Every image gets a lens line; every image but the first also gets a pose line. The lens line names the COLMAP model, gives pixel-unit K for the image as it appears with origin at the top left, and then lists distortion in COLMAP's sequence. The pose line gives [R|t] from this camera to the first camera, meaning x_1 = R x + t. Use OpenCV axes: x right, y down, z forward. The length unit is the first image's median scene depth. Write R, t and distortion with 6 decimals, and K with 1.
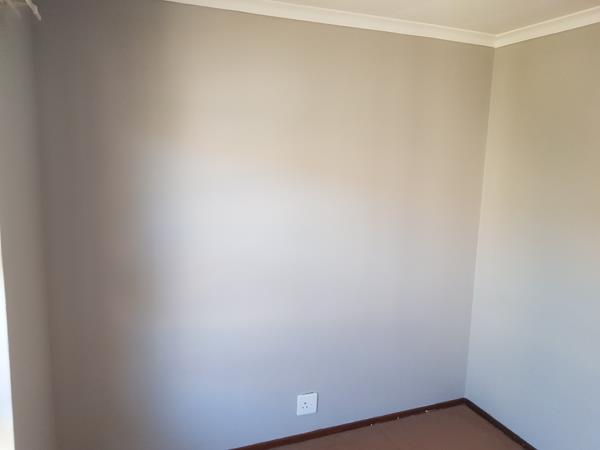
lens RADIAL K [[508.6, 0, 301.2], [0, 508.6, 225.5], [0, 0, 1]] dist [-0.012313, -0.005314]
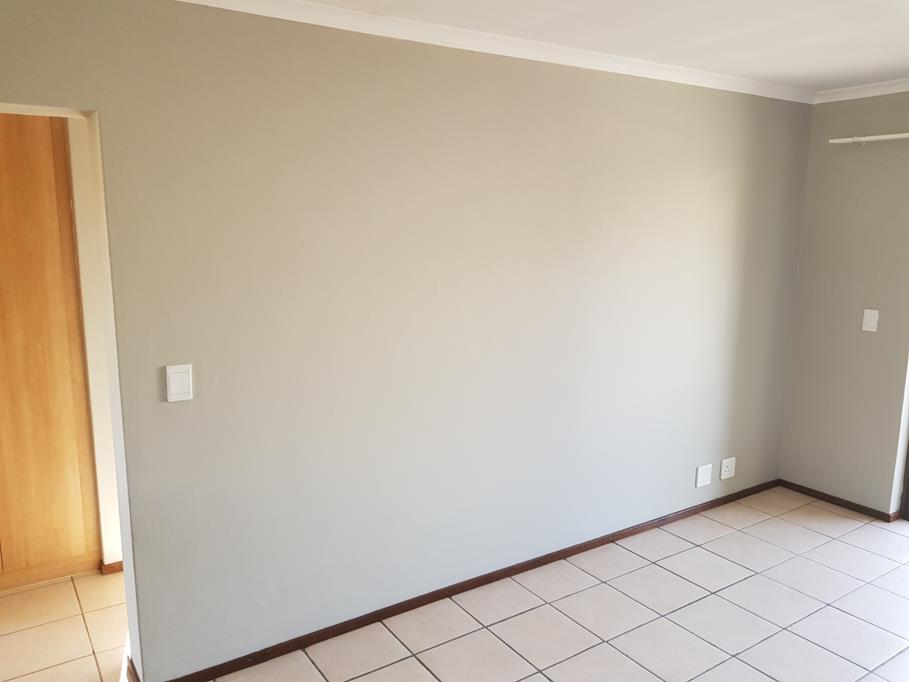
lens RADIAL K [[723.9, 0, 453.5], [0, 723.9, 341.3], [0, 0, 1]] dist [0.006366, -0.005413]
pose [[0.983308, -0.048411, 0.175391, -0.540487], [0.043821, 0.998590, 0.029951, 0.022079], [-0.176593, -0.021766, 0.984043, -0.226407]]
